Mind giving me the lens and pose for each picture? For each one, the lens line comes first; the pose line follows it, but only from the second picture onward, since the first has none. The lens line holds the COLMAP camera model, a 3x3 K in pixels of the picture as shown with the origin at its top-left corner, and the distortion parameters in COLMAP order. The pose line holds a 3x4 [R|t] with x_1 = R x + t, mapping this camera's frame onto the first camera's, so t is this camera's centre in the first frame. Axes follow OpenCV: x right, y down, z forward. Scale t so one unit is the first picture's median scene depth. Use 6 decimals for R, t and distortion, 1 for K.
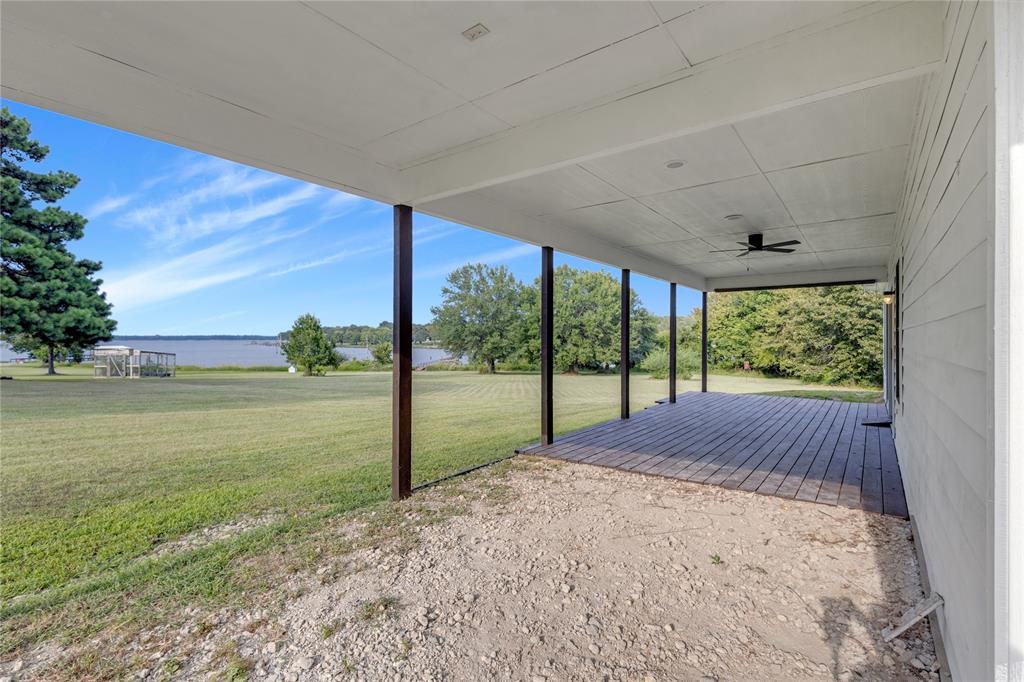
lens RADIAL K [[483.1, 0, 506.4], [0, 483.1, 337.2], [0, 0, 1]] dist [0.010536, -0.001388]
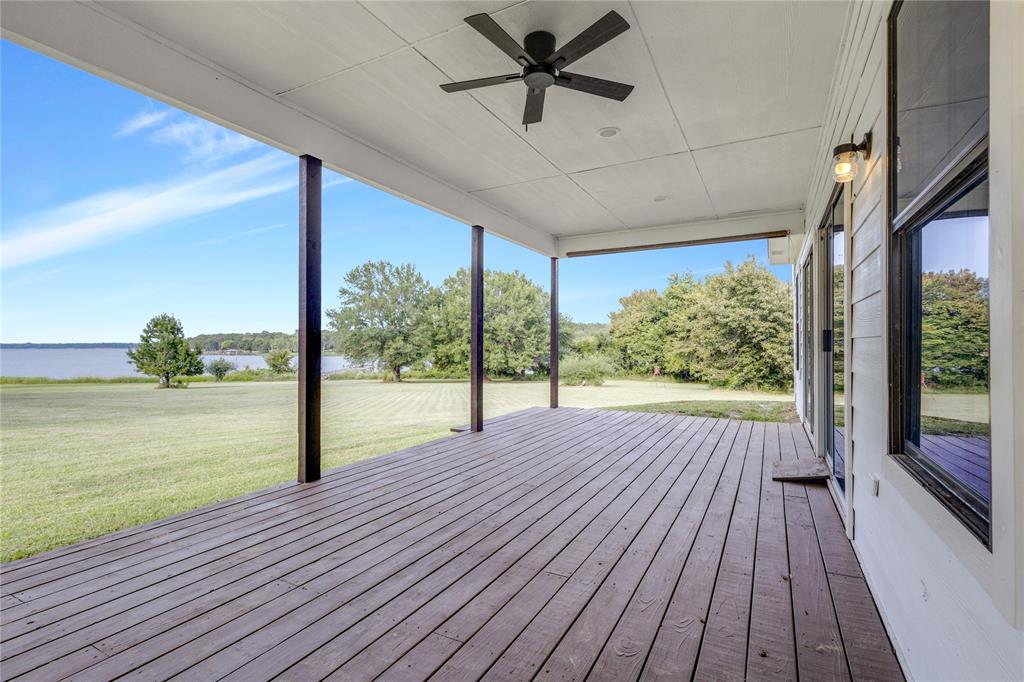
lens RADIAL K [[483.1, 0, 509.5], [0, 483.1, 341.2], [0, 0, 1]] dist [0.010536, -0.001388]
pose [[0.988837, -0.000840, 0.149002, 0.275505], [0.001941, 0.999972, -0.007245, 0.028983], [-0.148992, 0.007453, 0.988810, 0.386823]]
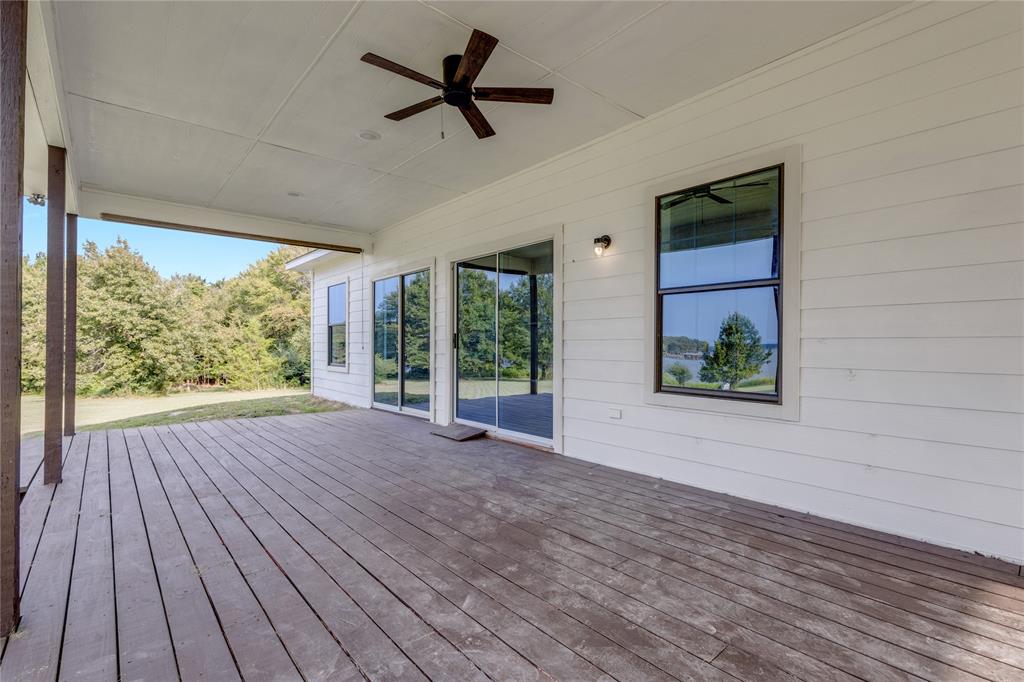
lens RADIAL K [[483.1, 0, 510.5], [0, 483.1, 337.8], [0, 0, 1]] dist [0.010536, -0.001388]
pose [[0.224583, 0.015169, 0.974337, 0.063120], [-0.004153, 0.999885, -0.014609, 0.029765], [-0.974446, -0.000766, 0.224620, 0.546571]]
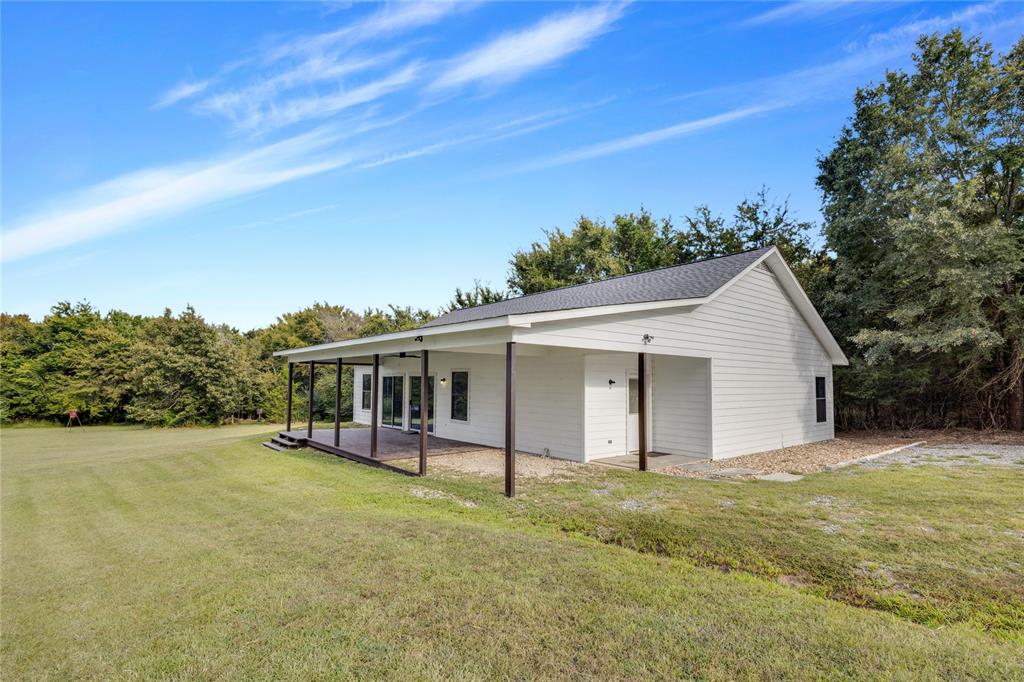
lens RADIAL K [[483.1, 0, 508.5], [0, 483.1, 344.9], [0, 0, 1]] dist [0.010536, -0.001388]
pose [[0.235353, 0.077692, 0.968800, -0.950167], [-0.013145, 0.996963, -0.076758, -0.048352], [-0.971821, 0.005330, 0.235659, 0.015655]]
